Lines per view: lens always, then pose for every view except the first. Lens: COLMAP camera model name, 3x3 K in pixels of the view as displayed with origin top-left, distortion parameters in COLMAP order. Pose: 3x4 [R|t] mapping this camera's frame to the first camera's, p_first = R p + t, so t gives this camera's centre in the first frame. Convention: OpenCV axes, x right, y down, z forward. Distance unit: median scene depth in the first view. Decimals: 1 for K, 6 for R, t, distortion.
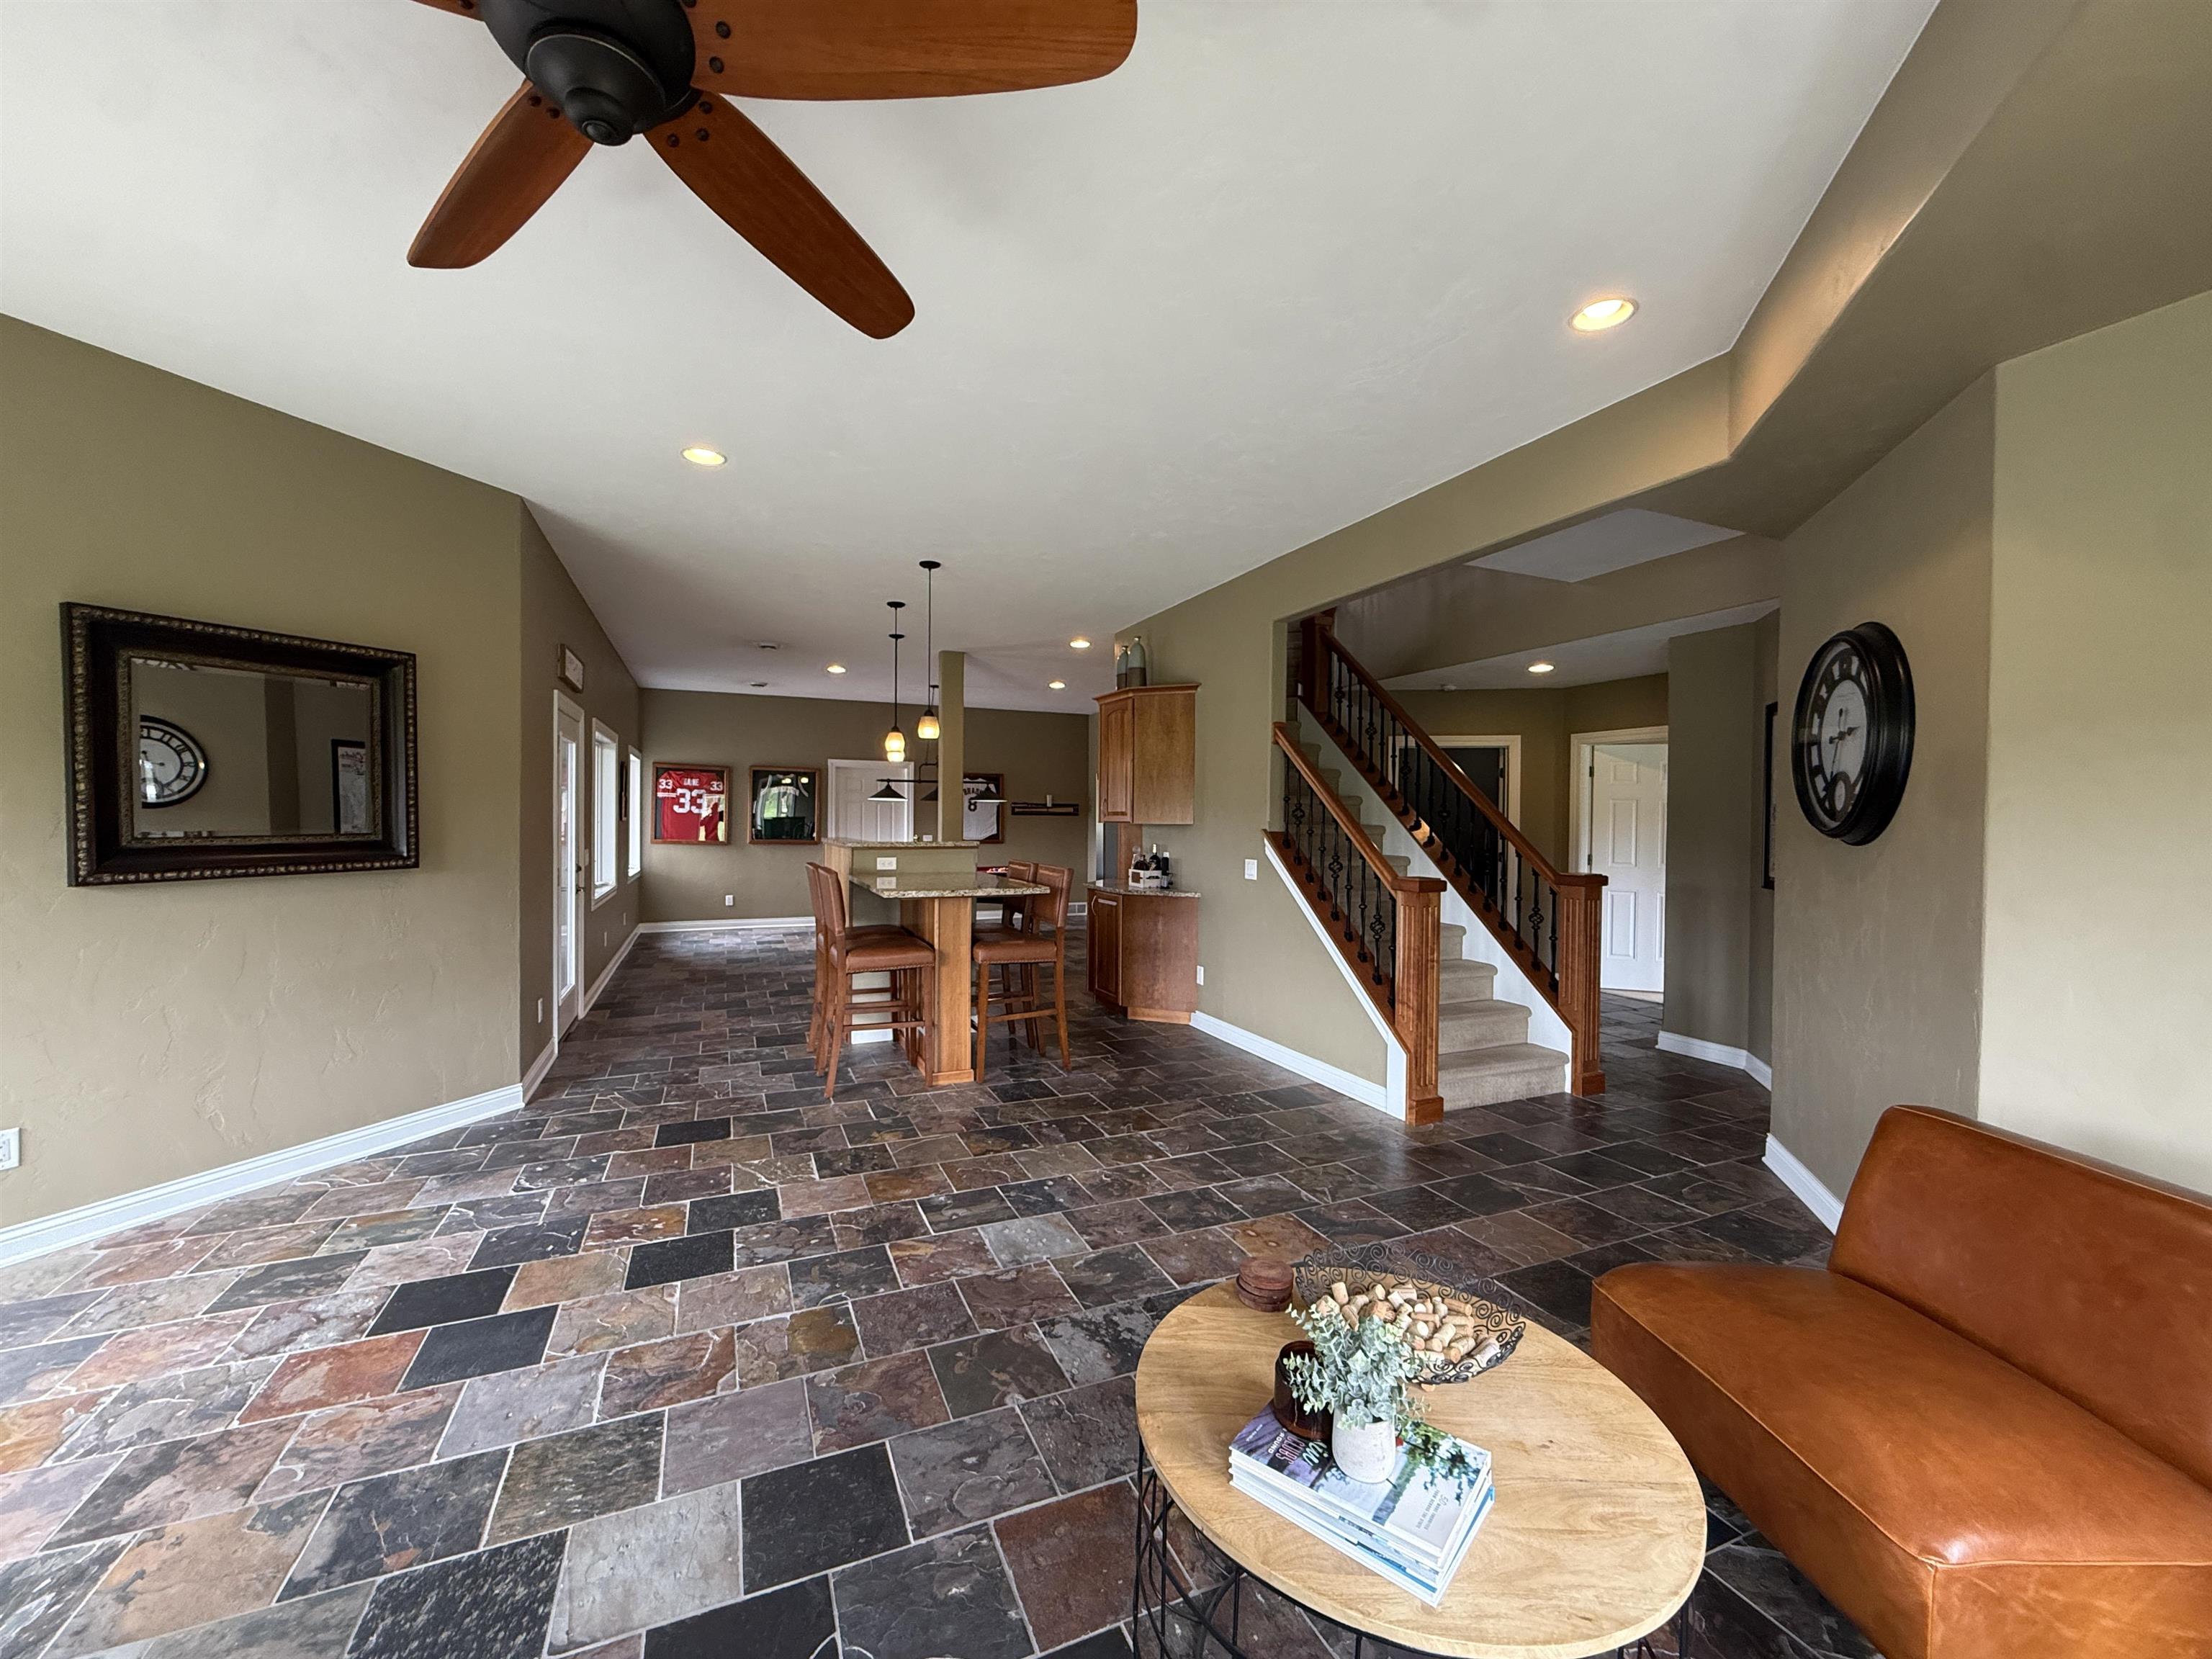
lens RADIAL K [[877.7, 0, 1104.4], [0, 877.7, 828.5], [0, 0, 1]] dist [0.000314, -0.000108]
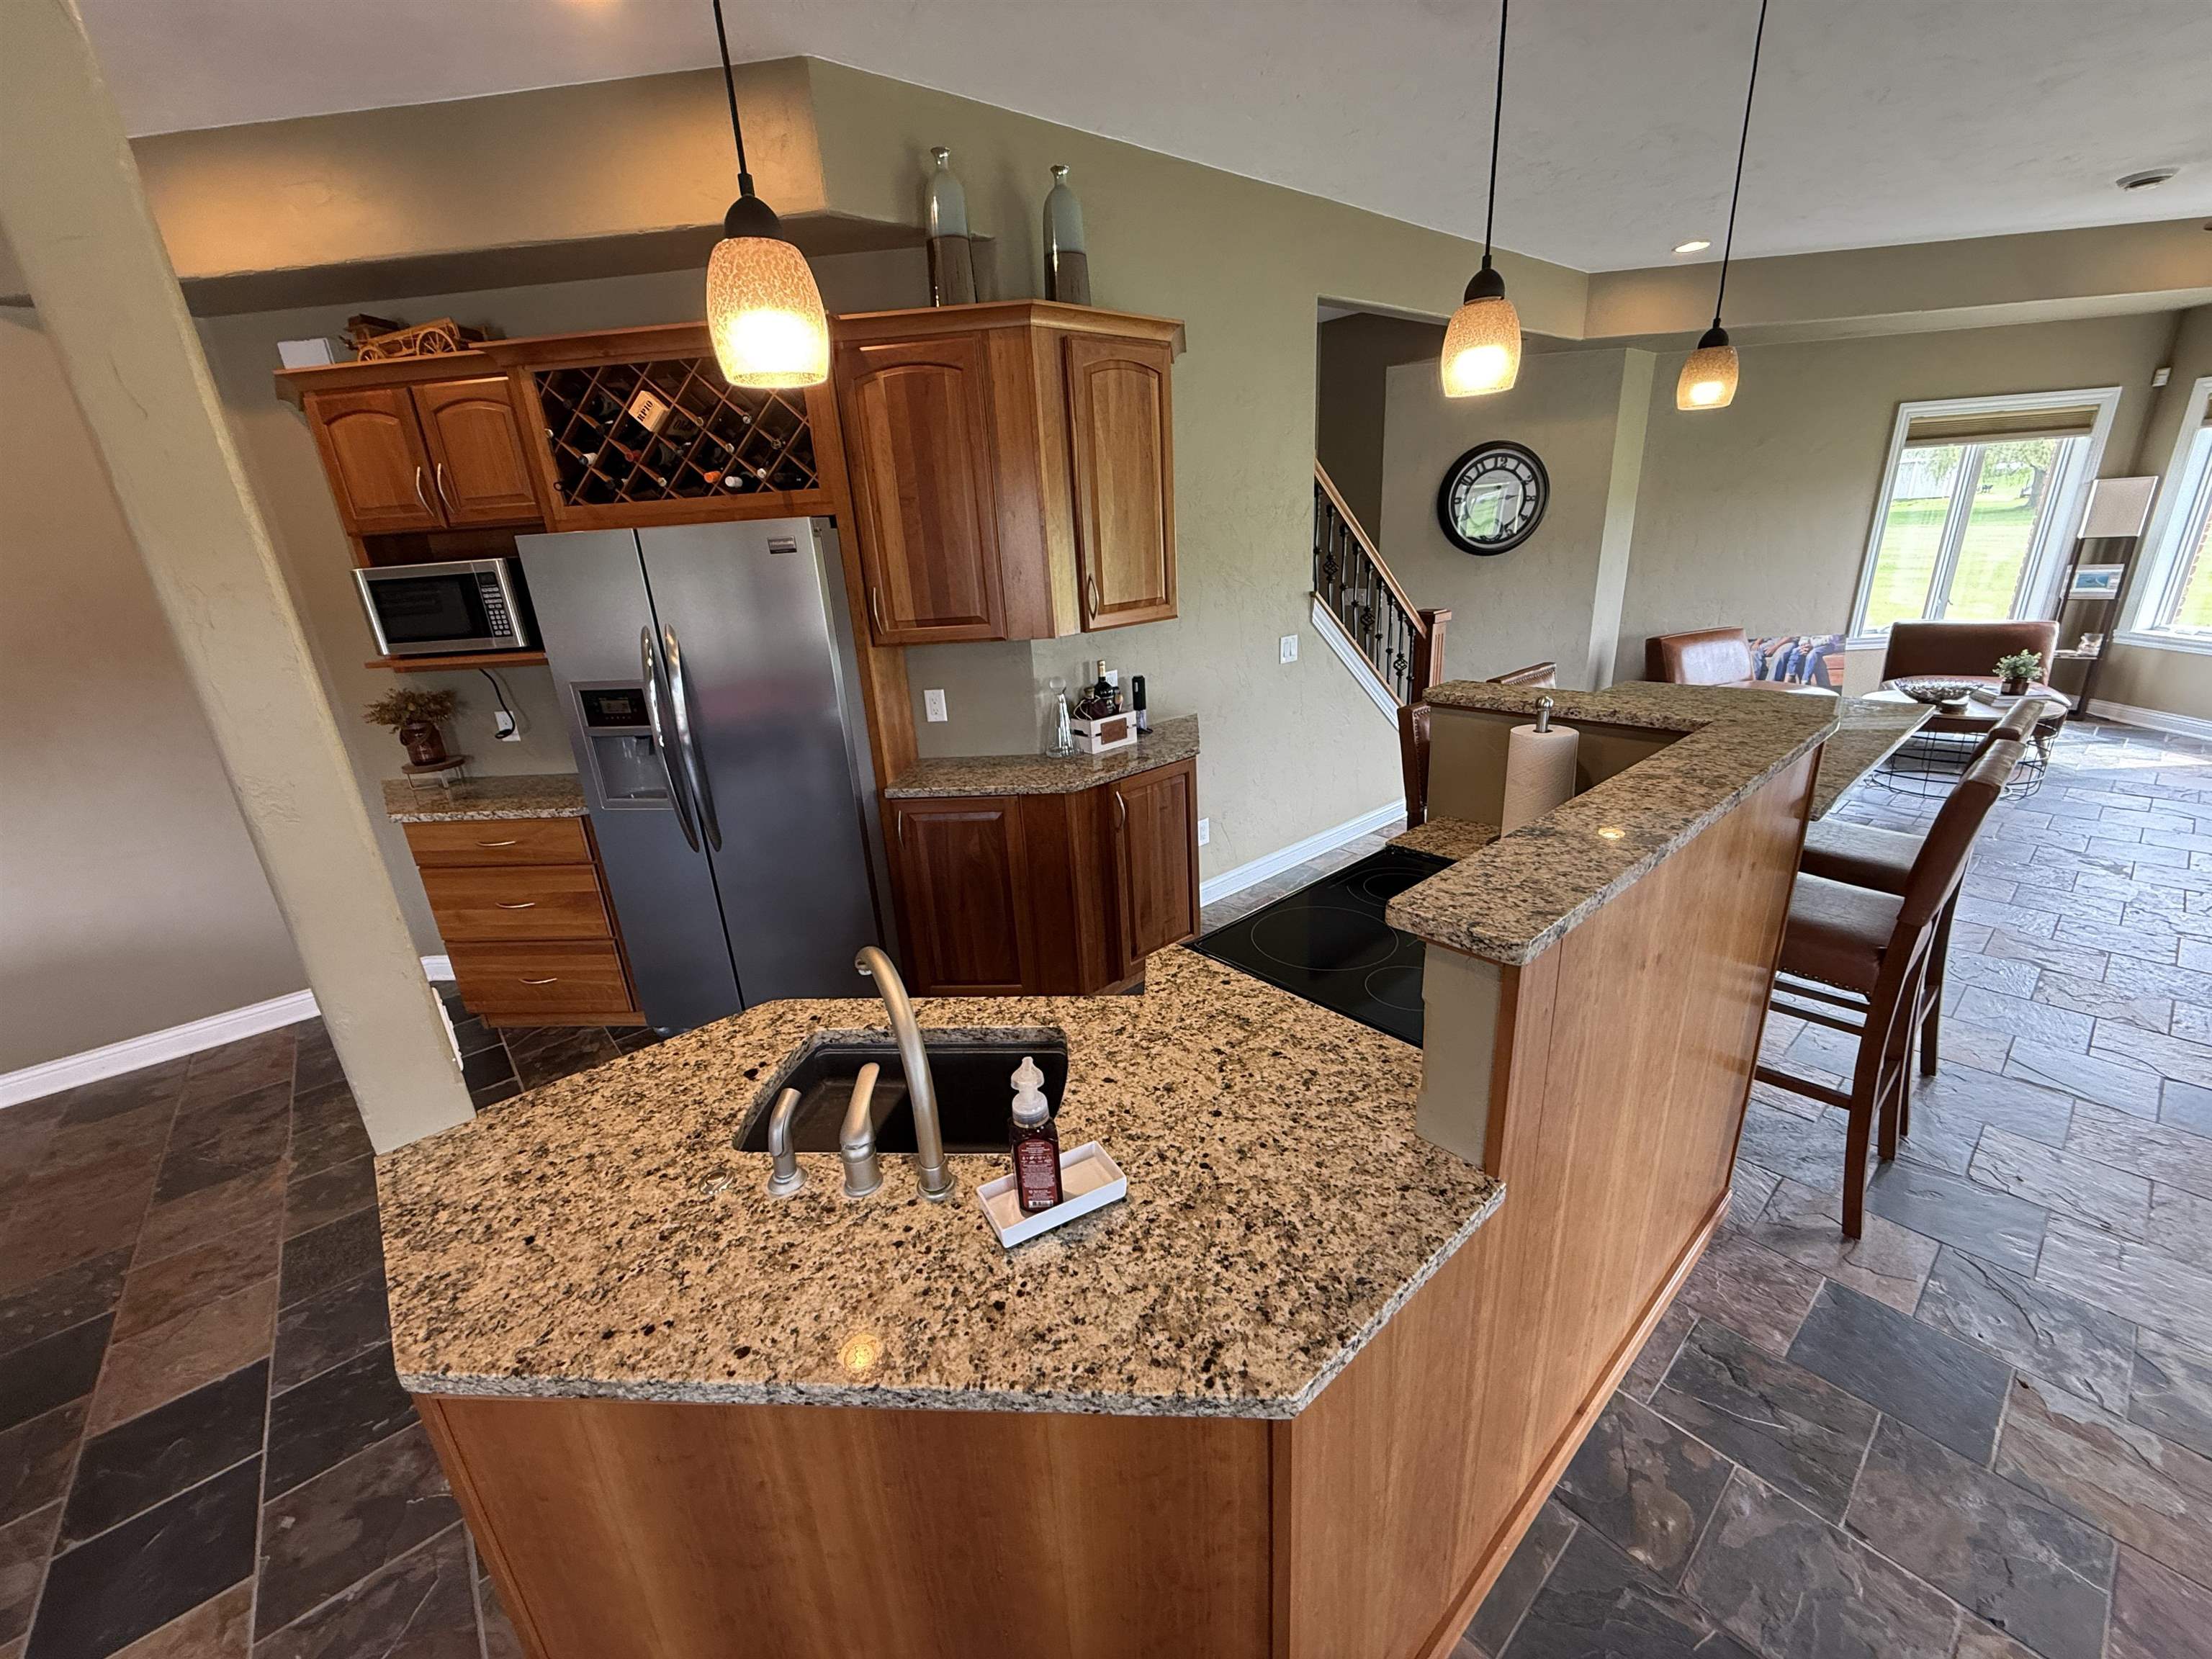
lens RADIAL K [[873.1, 0, 1106.0], [0, 873.1, 829.5], [0, 0, 1]] dist [0.001228, 0.000113]
pose [[-0.284488, -0.305997, 0.908533, -0.466119], [0.077382, 0.937271, 0.339906, -0.067389], [-0.955552, 0.167003, -0.242963, 1.192888]]
